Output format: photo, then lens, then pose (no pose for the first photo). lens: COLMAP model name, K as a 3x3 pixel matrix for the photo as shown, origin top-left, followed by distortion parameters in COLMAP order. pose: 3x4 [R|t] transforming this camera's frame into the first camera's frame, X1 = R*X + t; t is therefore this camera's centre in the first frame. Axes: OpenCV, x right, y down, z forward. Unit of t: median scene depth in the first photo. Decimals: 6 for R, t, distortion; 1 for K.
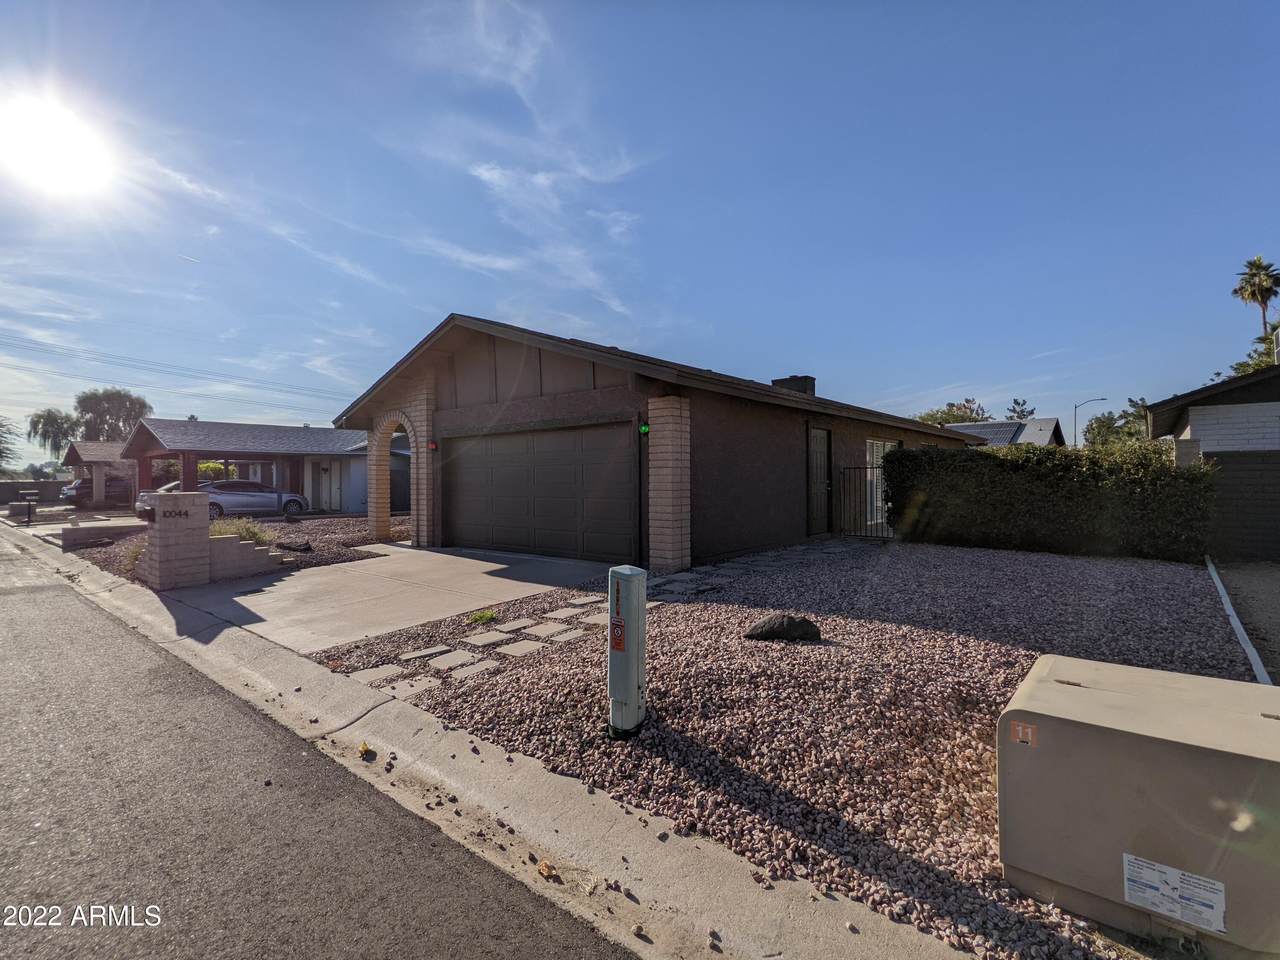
lens RADIAL K [[610.3, 0, 632.8], [0, 610.3, 482.7], [0, 0, 1]] dist [-0.001633, -0.000136]
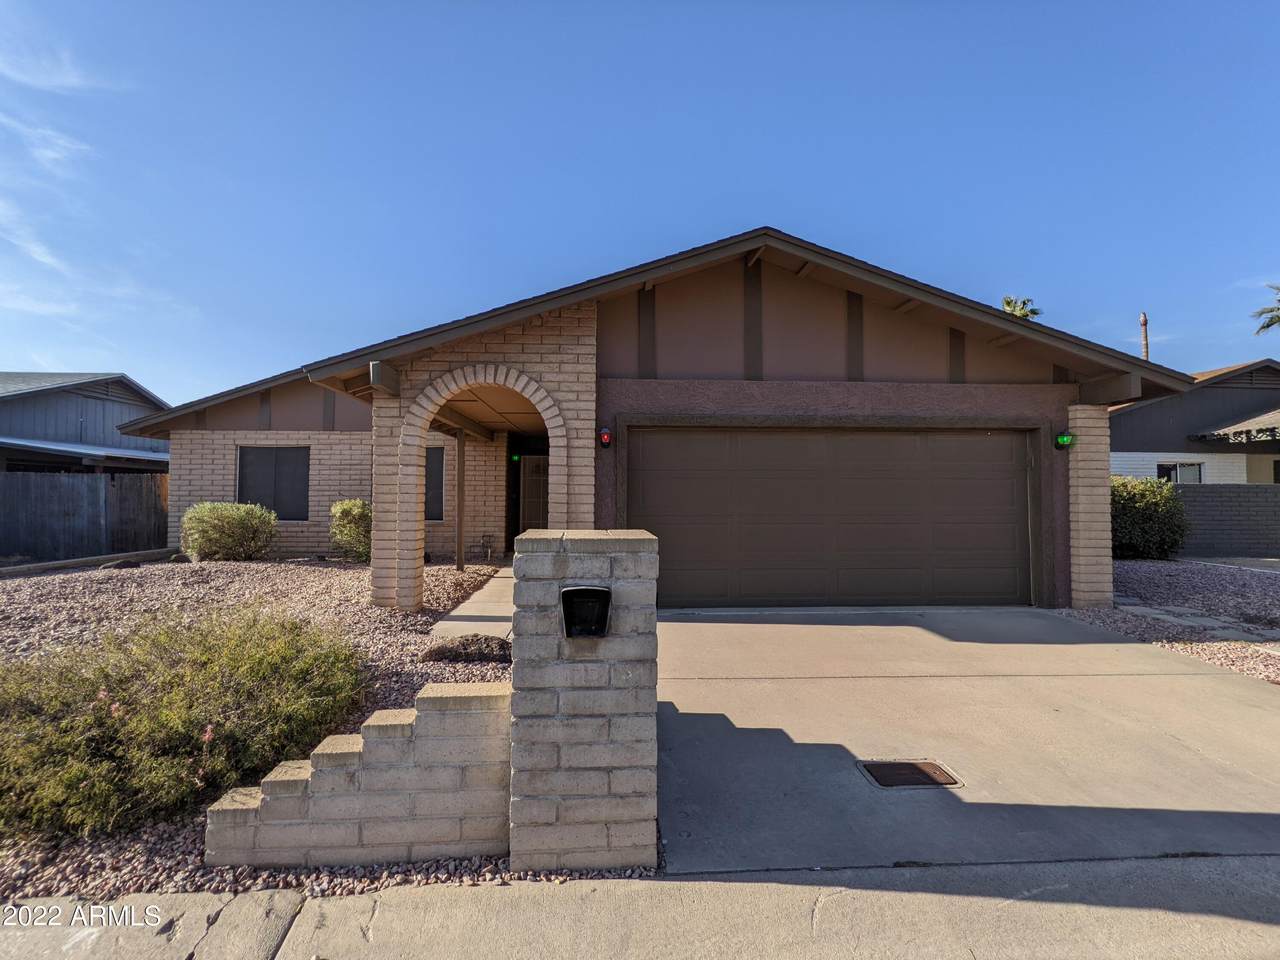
lens RADIAL K [[610.3, 0, 632.8], [0, 610.3, 482.7], [0, 0, 1]] dist [-0.001633, -0.000136]
pose [[0.729175, 0.025740, 0.683843, -0.728305], [-0.004363, 0.999447, -0.032966, 0.001339], [-0.684313, 0.021054, 0.728884, 0.583830]]
